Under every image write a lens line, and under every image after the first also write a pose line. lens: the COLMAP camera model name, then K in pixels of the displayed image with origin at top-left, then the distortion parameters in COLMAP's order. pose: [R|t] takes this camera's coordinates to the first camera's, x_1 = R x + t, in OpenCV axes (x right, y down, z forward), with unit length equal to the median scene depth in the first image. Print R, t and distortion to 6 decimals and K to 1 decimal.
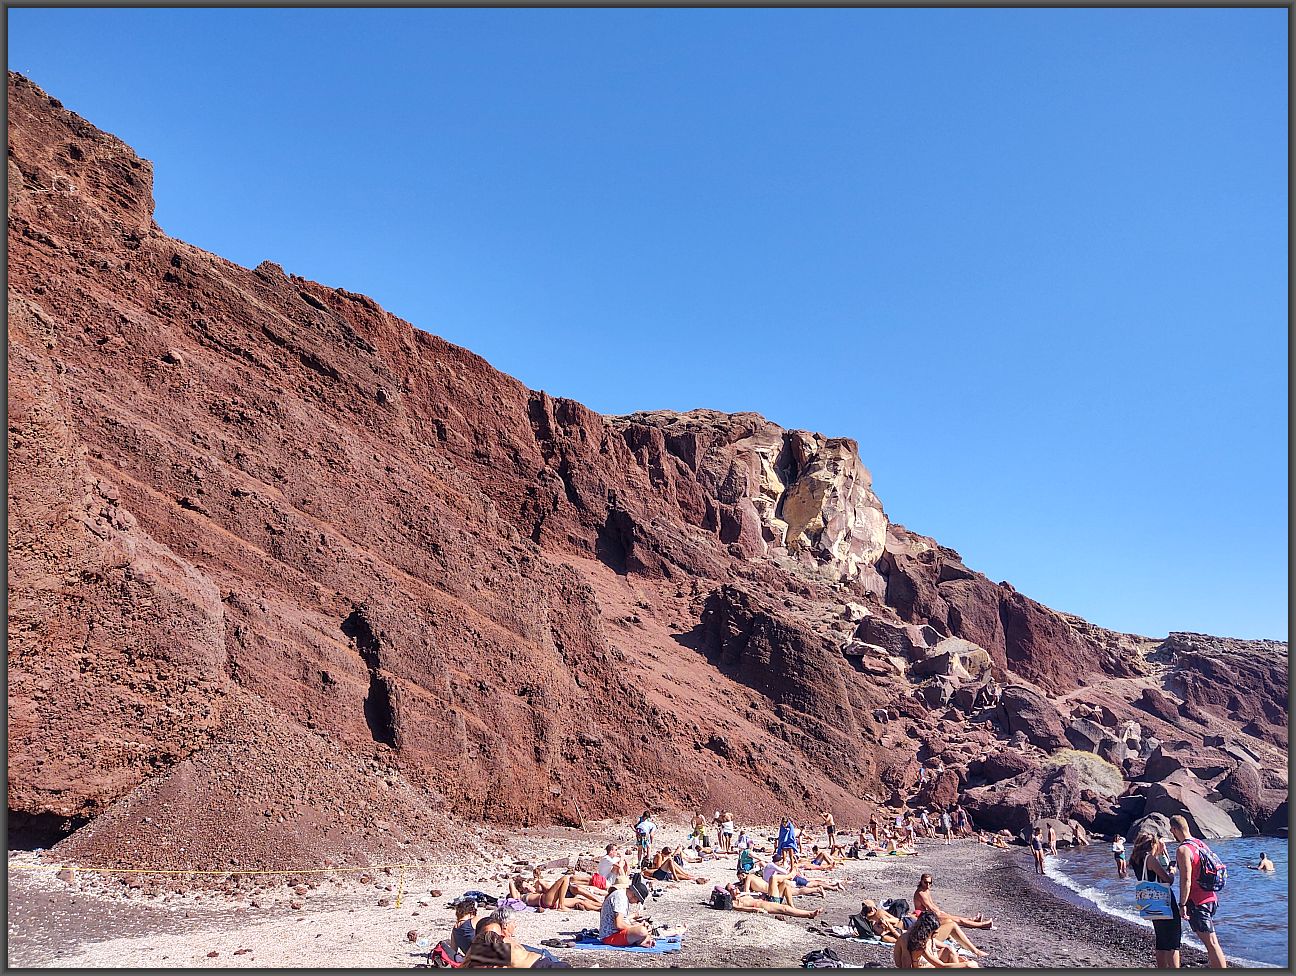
lens RADIAL K [[980.5, 0, 634.8], [0, 980.5, 460.0], [0, 0, 1]] dist [0.015920, -0.035176]
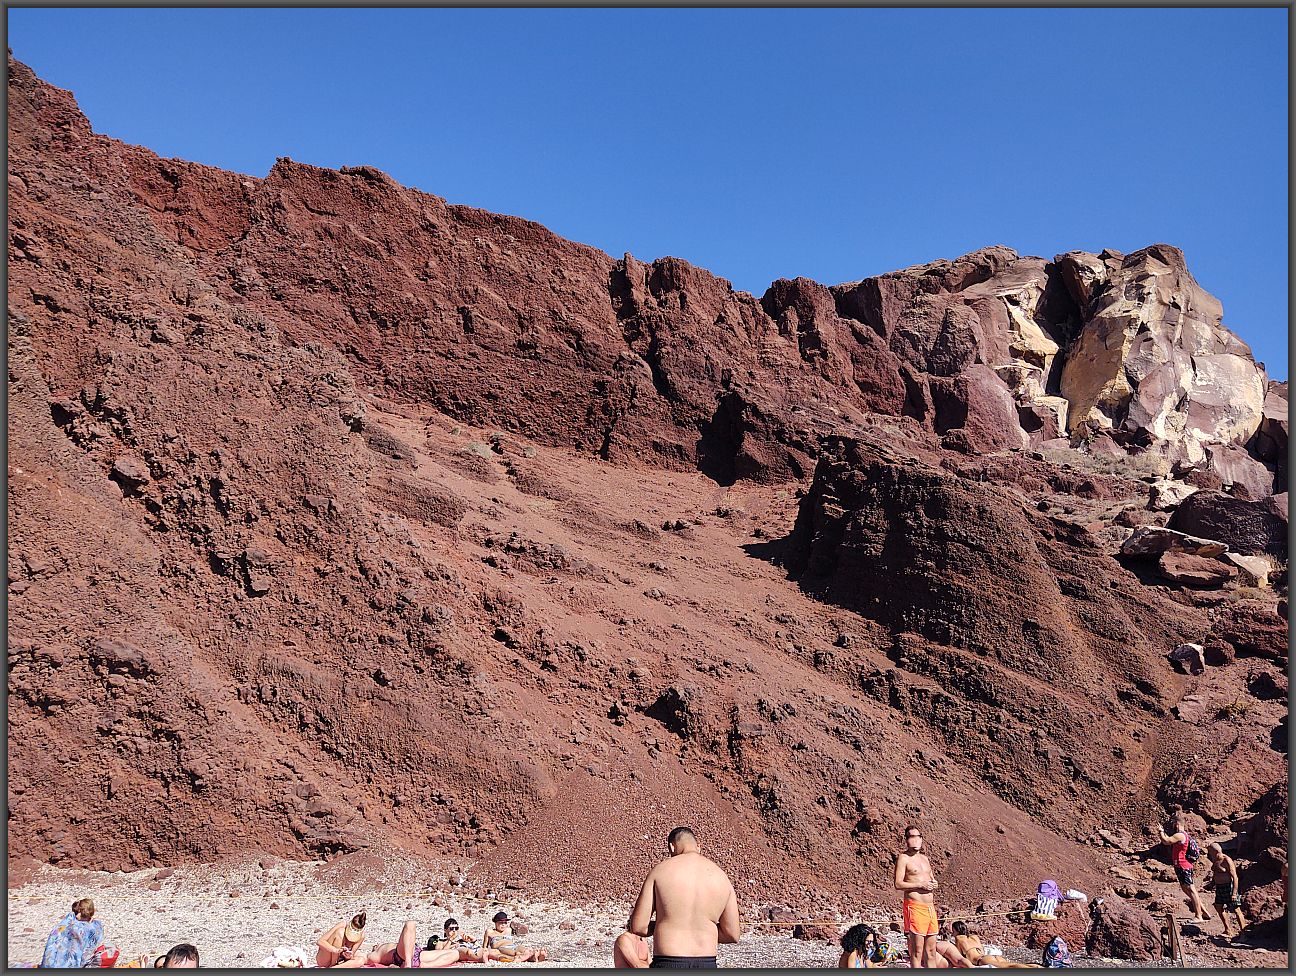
lens RADIAL K [[980.5, 0, 643.5], [0, 980.5, 479.9], [0, 0, 1]] dist [0.015920, -0.035176]
pose [[0.910681, -0.141044, -0.388287, 0.162380], [0.118232, 0.989581, -0.082165, 0.145688], [0.395830, 0.028918, 0.917868, 0.389262]]
